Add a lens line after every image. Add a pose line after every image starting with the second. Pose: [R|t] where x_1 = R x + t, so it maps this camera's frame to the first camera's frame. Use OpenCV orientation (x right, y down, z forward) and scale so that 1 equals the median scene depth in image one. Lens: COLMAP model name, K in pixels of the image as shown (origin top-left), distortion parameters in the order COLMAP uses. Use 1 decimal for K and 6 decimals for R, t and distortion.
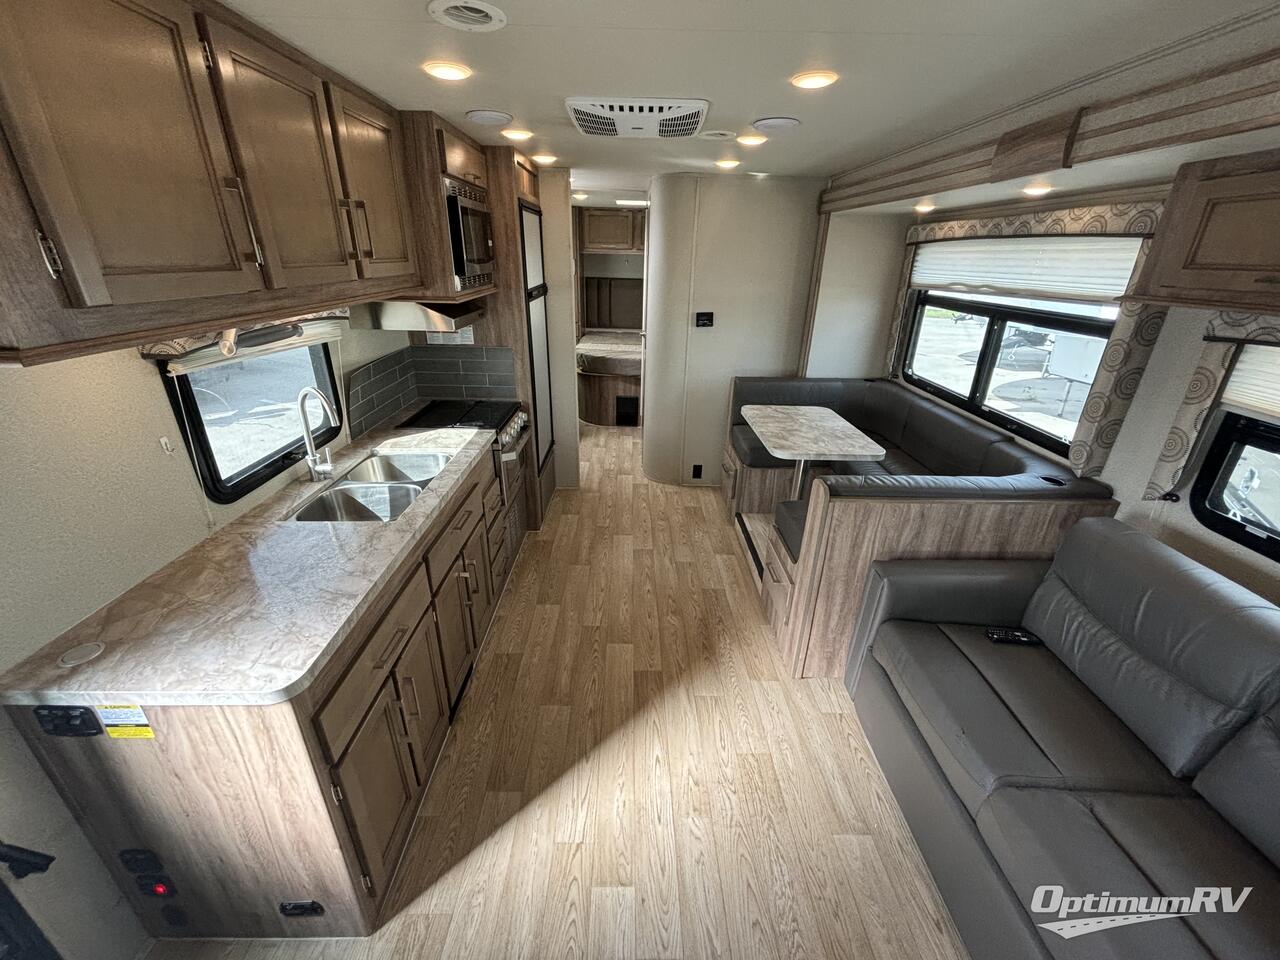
lens RADIAL K [[514.2, 0, 640.0], [0, 514.2, 480.0], [0, 0, 1]] dist [-0.000403, -0.000017]
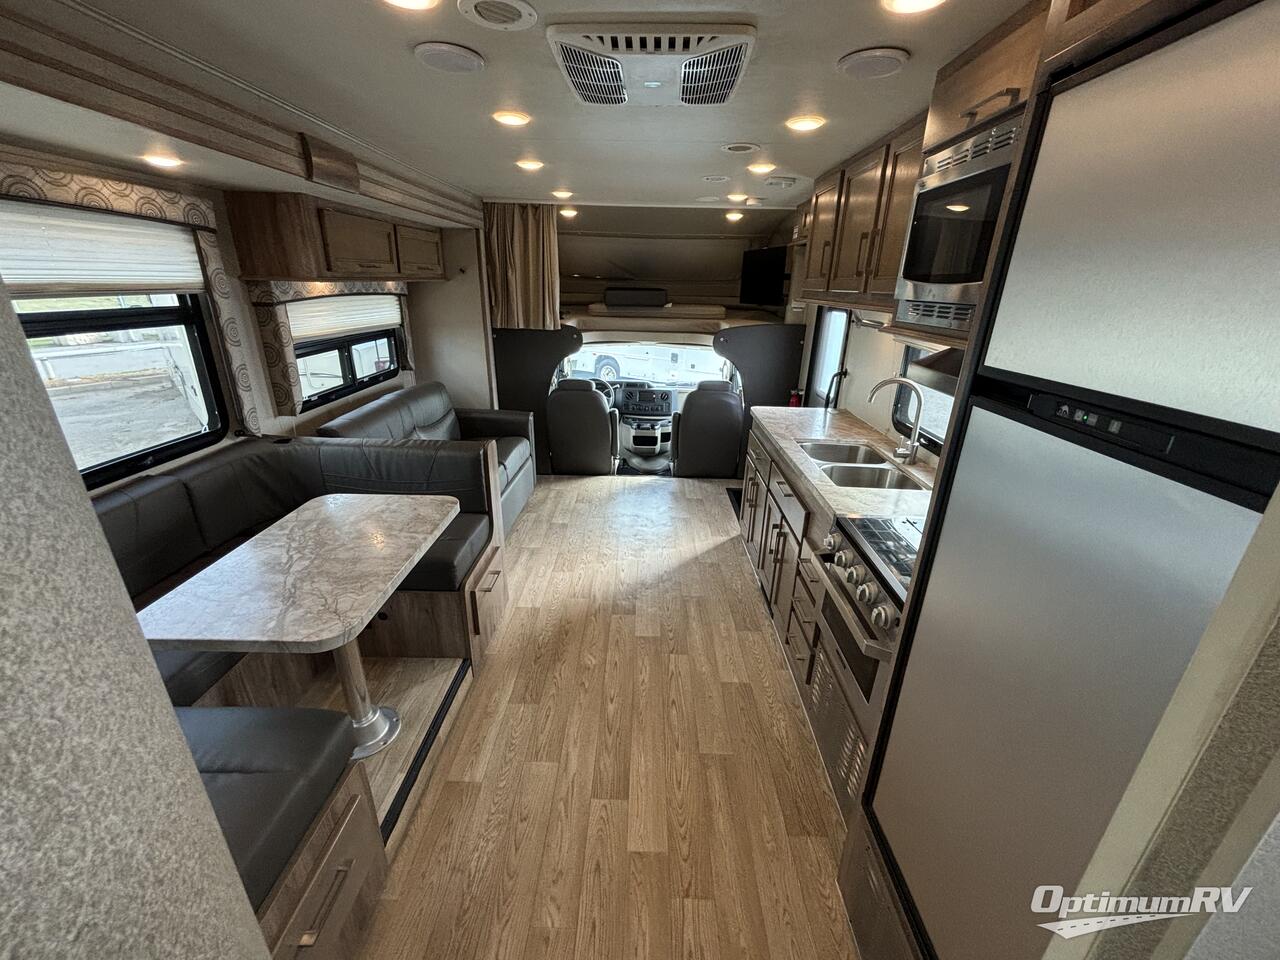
lens RADIAL K [[515.8, 0, 627.5], [0, 515.8, 472.2], [0, 0, 1]] dist [0.027461, -0.000021]
pose [[-0.998081, -0.045745, 0.041739, -0.029855], [-0.003679, 0.716634, 0.697440, -0.729995], [-0.061816, 0.695948, -0.715426, 1.737338]]
